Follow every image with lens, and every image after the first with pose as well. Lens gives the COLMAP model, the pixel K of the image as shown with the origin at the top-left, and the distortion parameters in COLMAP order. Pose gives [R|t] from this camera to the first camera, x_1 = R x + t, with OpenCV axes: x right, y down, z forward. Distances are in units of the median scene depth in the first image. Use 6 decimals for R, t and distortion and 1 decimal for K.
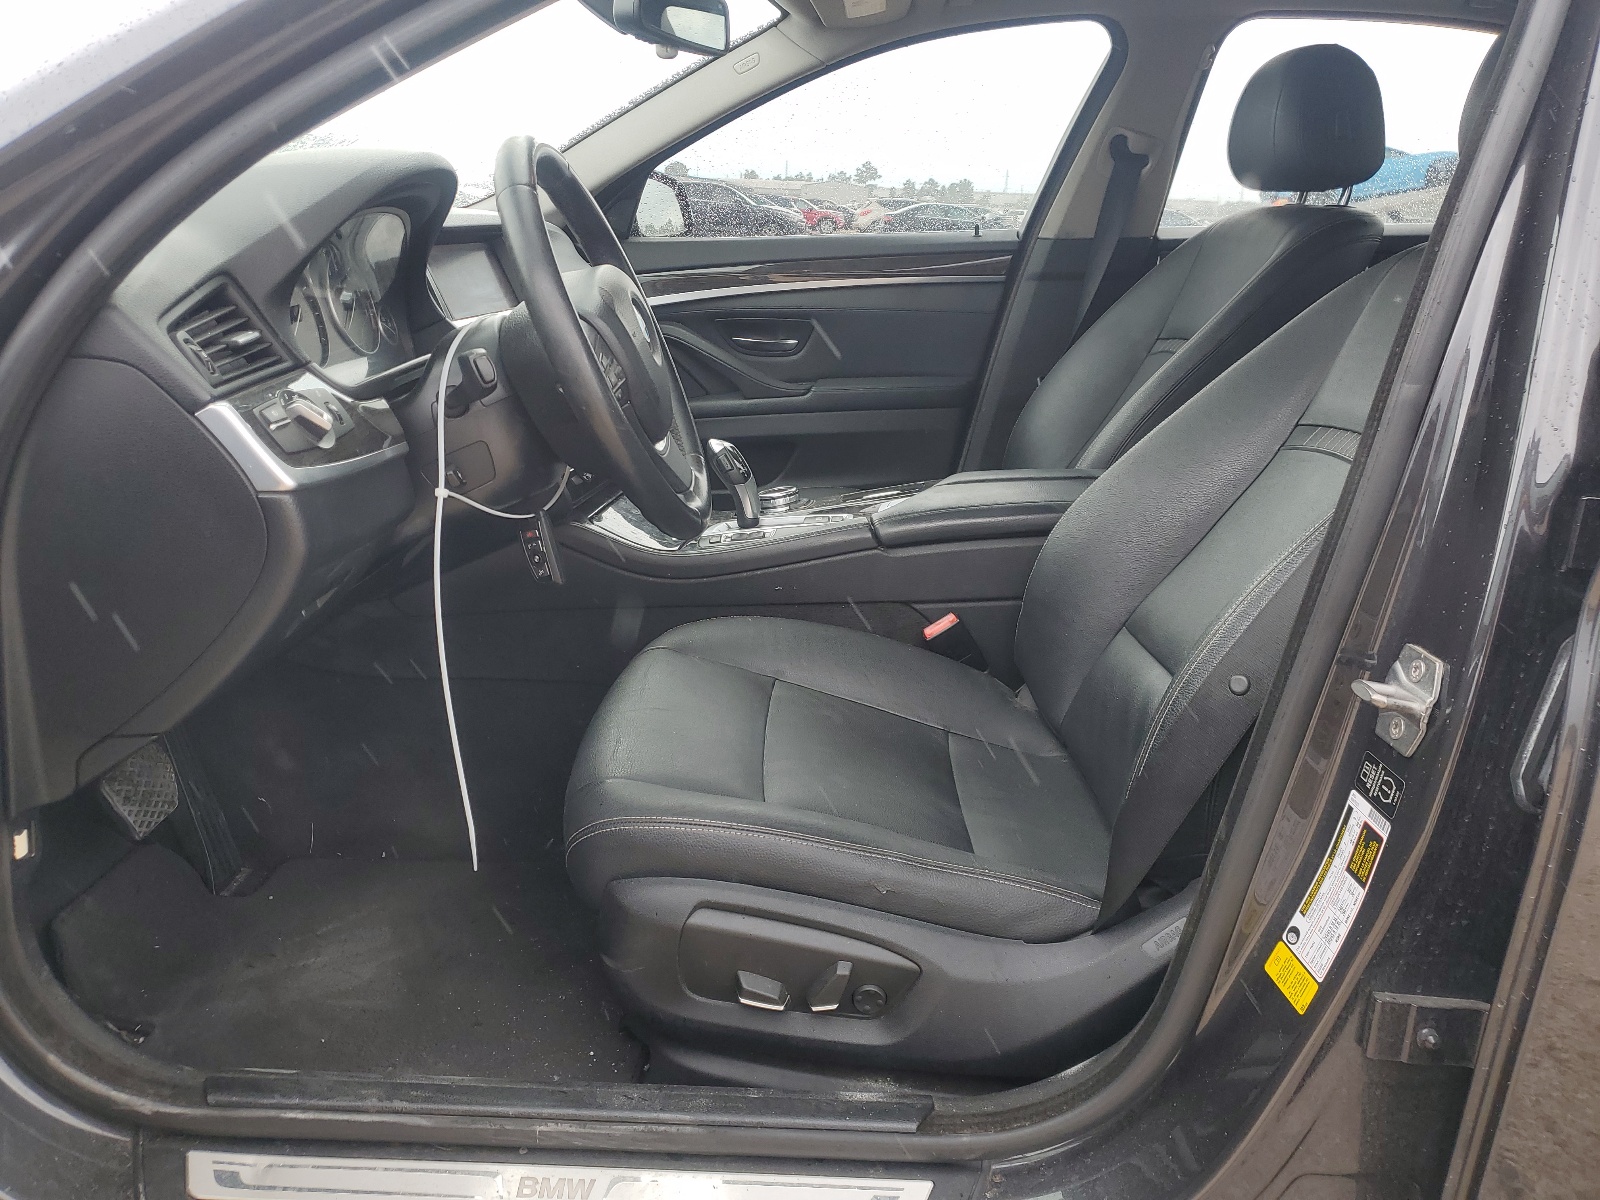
lens RADIAL K [[1292.4, 0, 800.0], [0, 1292.4, 600.0], [0, 0, 1]] dist [0.006235, 0.001764]
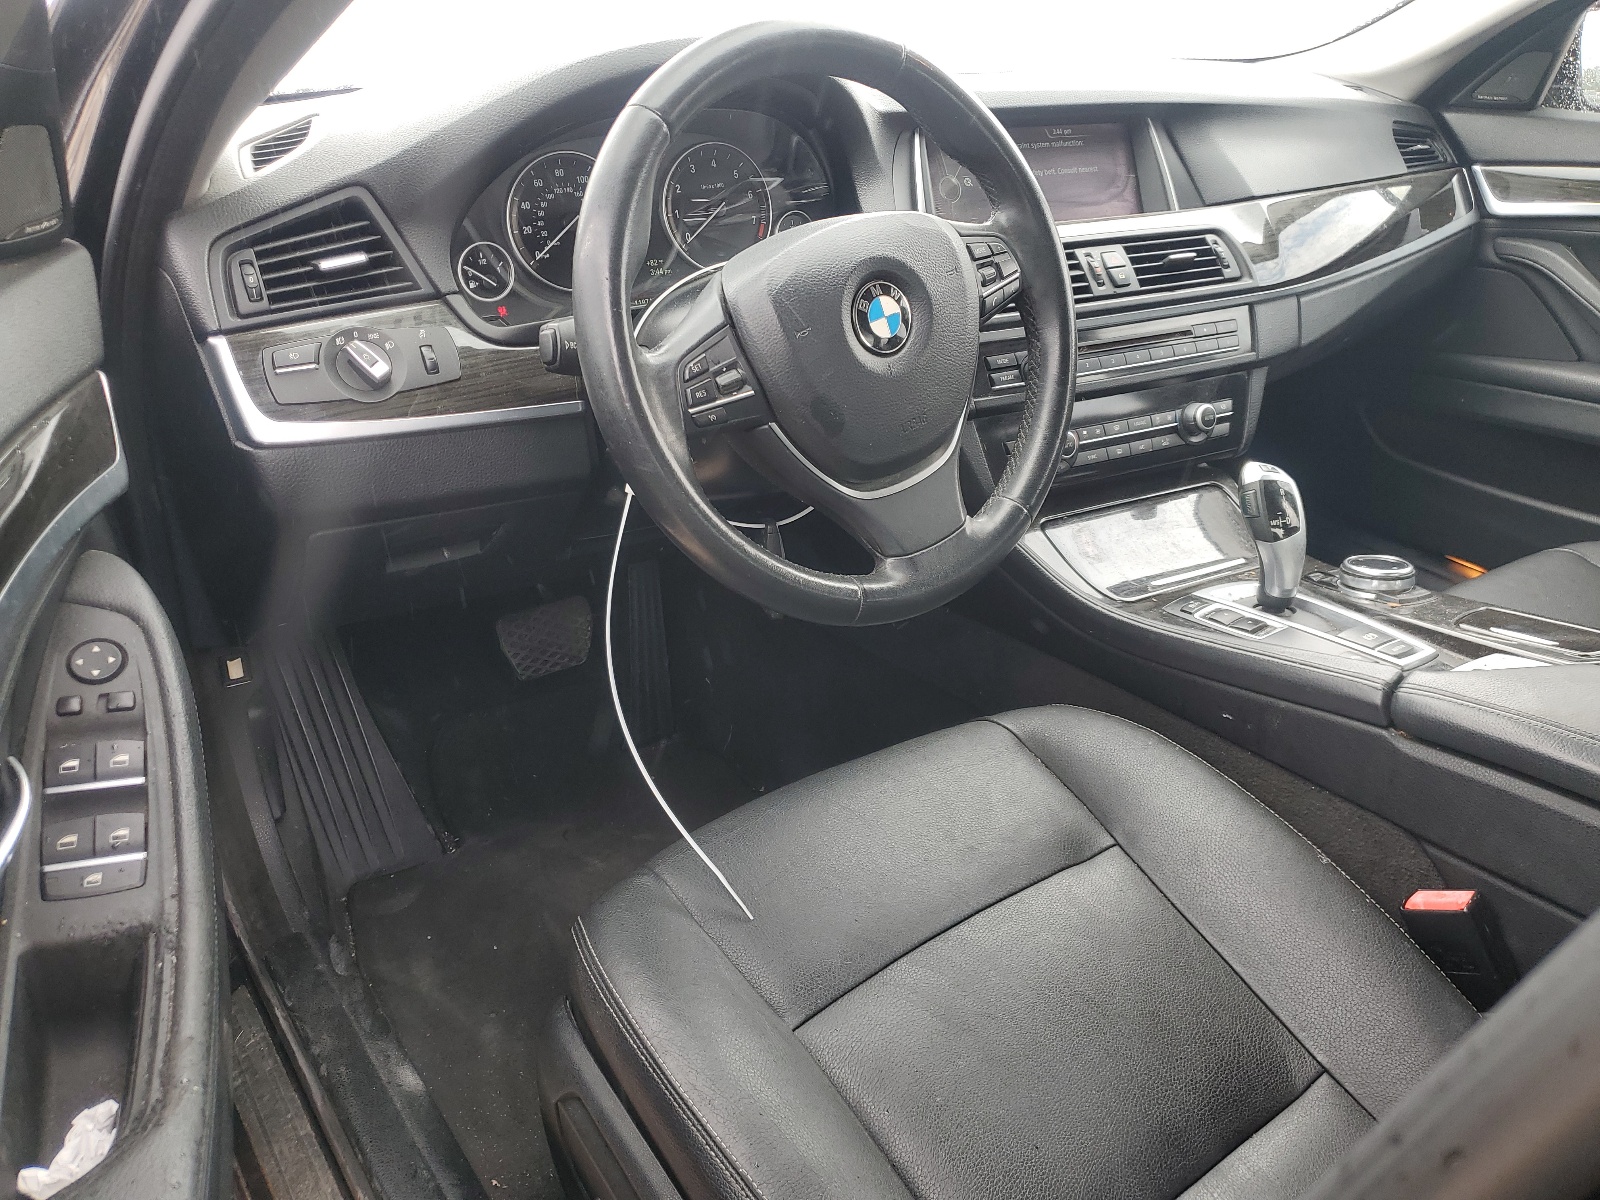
lens RADIAL K [[1292.4, 0, 800.0], [0, 1292.4, 600.0], [0, 0, 1]] dist [0.006235, 0.001764]
pose [[0.584844, 0.374434, -0.719553, 0.397272], [-0.247147, 0.927160, 0.281588, -0.253243], [0.772577, 0.013151, 0.634785, 0.539515]]
